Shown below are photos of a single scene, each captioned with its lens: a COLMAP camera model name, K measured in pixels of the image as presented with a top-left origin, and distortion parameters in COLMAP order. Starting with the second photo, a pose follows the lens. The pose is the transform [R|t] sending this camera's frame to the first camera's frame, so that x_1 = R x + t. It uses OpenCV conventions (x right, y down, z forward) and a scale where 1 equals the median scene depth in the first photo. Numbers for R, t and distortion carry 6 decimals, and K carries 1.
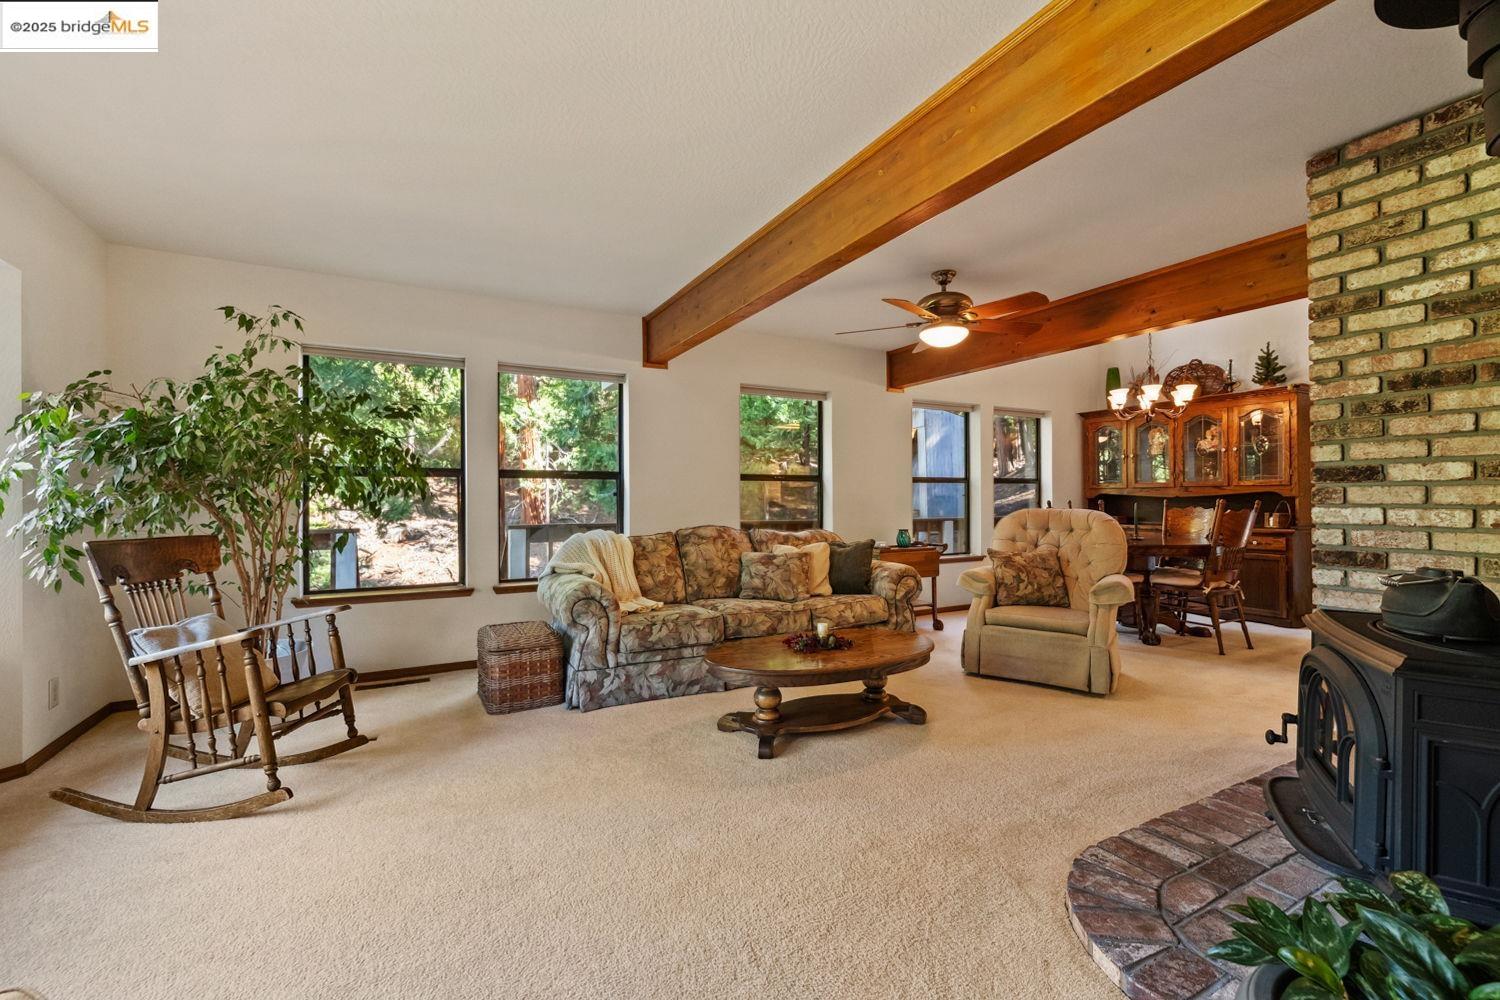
lens RADIAL K [[635.8, 0, 756.8], [0, 635.8, 498.8], [0, 0, 1]] dist [0.001149, -0.000046]
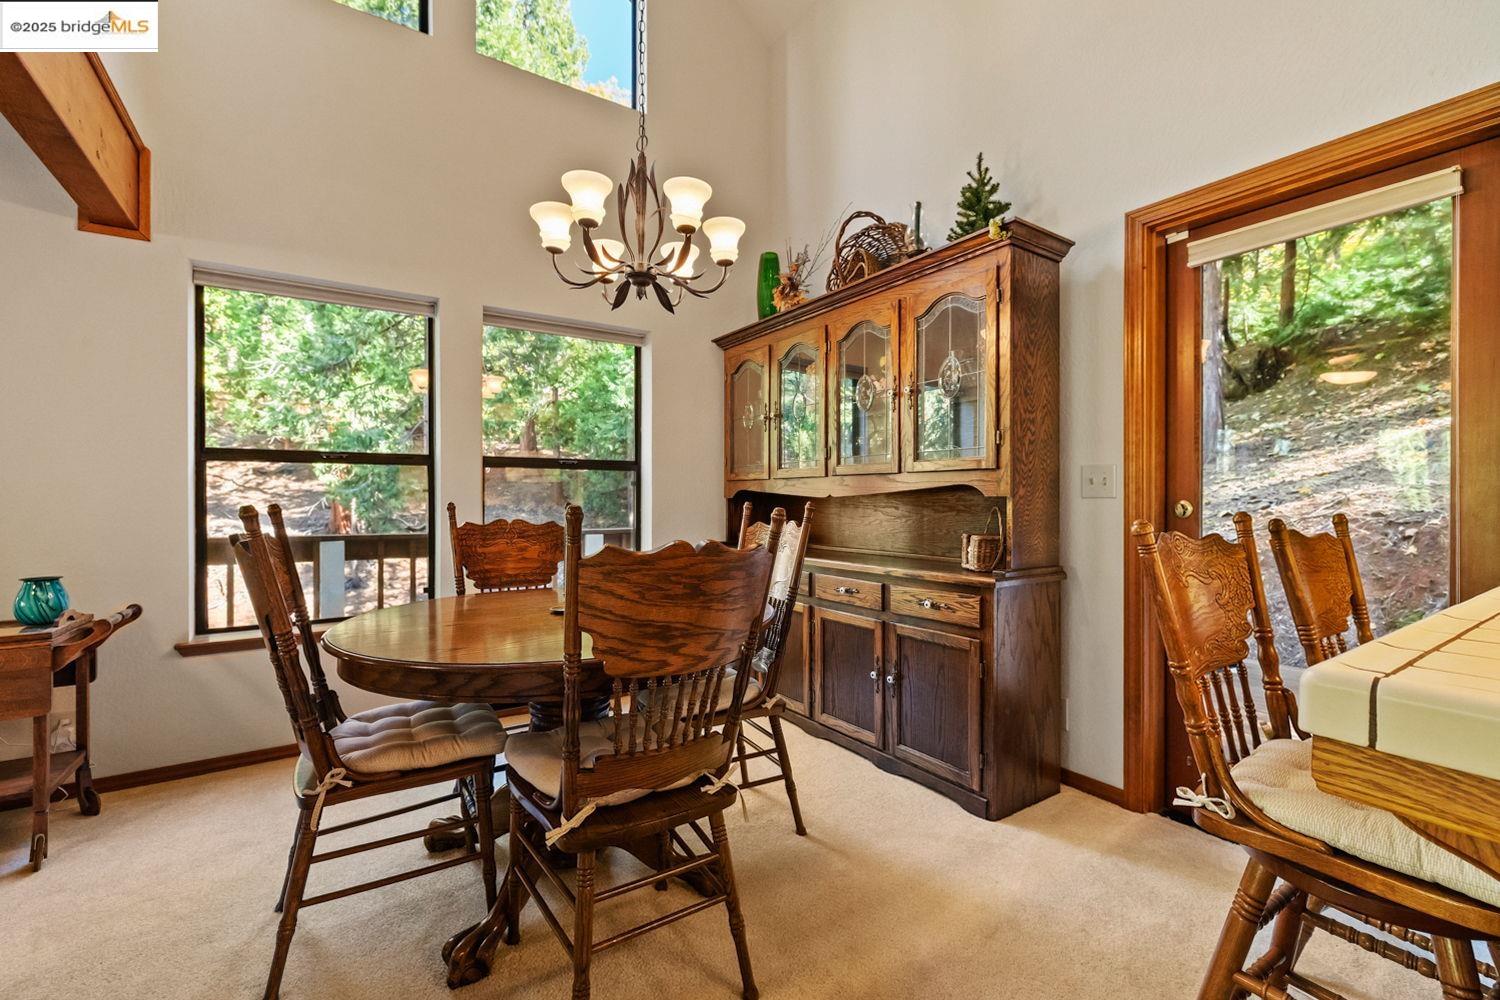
lens RADIAL K [[641.3, 0, 754.1], [0, 641.3, 510.8], [0, 0, 1]] dist [0.001687, 0.000279]
pose [[0.995261, 0.003997, 0.097159, 0.986445], [-0.005962, 0.999783, 0.019949, -0.003372], [-0.097058, -0.020434, 0.995069, 0.916791]]
